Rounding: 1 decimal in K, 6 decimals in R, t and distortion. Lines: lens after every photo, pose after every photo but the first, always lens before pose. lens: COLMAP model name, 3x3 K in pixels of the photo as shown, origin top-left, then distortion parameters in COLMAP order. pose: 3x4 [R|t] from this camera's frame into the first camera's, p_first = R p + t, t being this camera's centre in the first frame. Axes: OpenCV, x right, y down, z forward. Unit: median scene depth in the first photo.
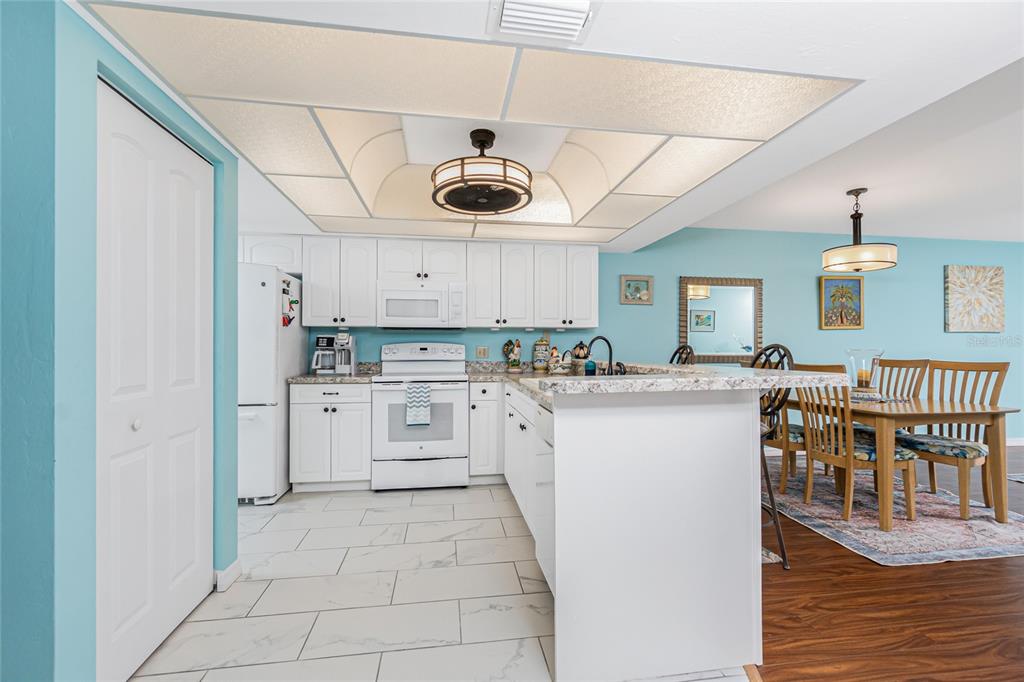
lens RADIAL K [[439.8, 0, 508.6], [0, 439.8, 344.5], [0, 0, 1]] dist [-0.000045, 0.000608]
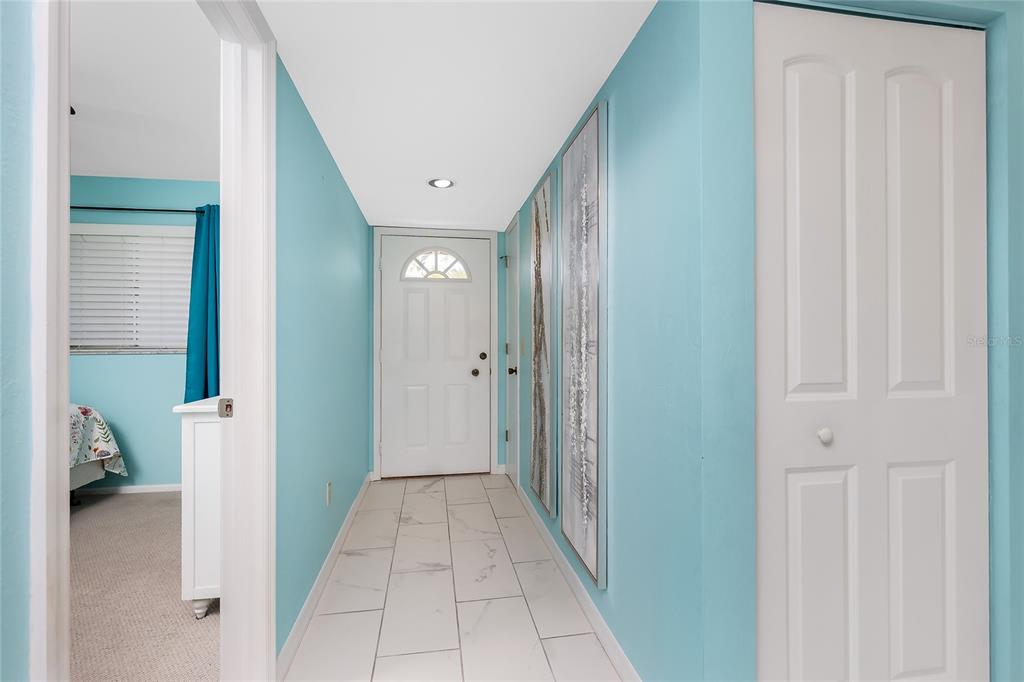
lens RADIAL K [[447.8, 0, 512.0], [0, 447.8, 341.0], [0, 0, 1]] dist [-0.003433, -0.000172]
pose [[0.027663, -0.001747, -0.999616, -0.045153], [0.006986, 0.999974, -0.001554, 0.008217], [0.999593, -0.006940, 0.027675, 0.189256]]
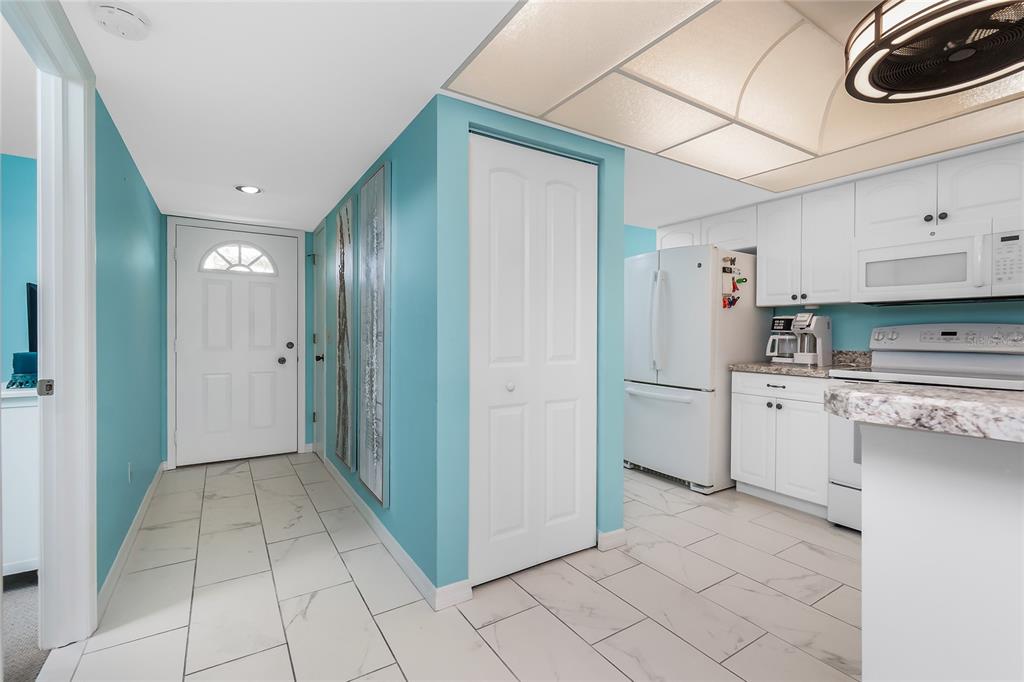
lens RADIAL K [[453.2, 0, 517.3], [0, 453.2, 336.9], [0, 0, 1]] dist [0.009938, 0.000023]
pose [[0.417591, 0.009187, -0.908588, 0.164216], [0.001333, 0.999942, 0.010723, 0.008163], [0.908634, -0.005688, 0.417555, 0.192254]]
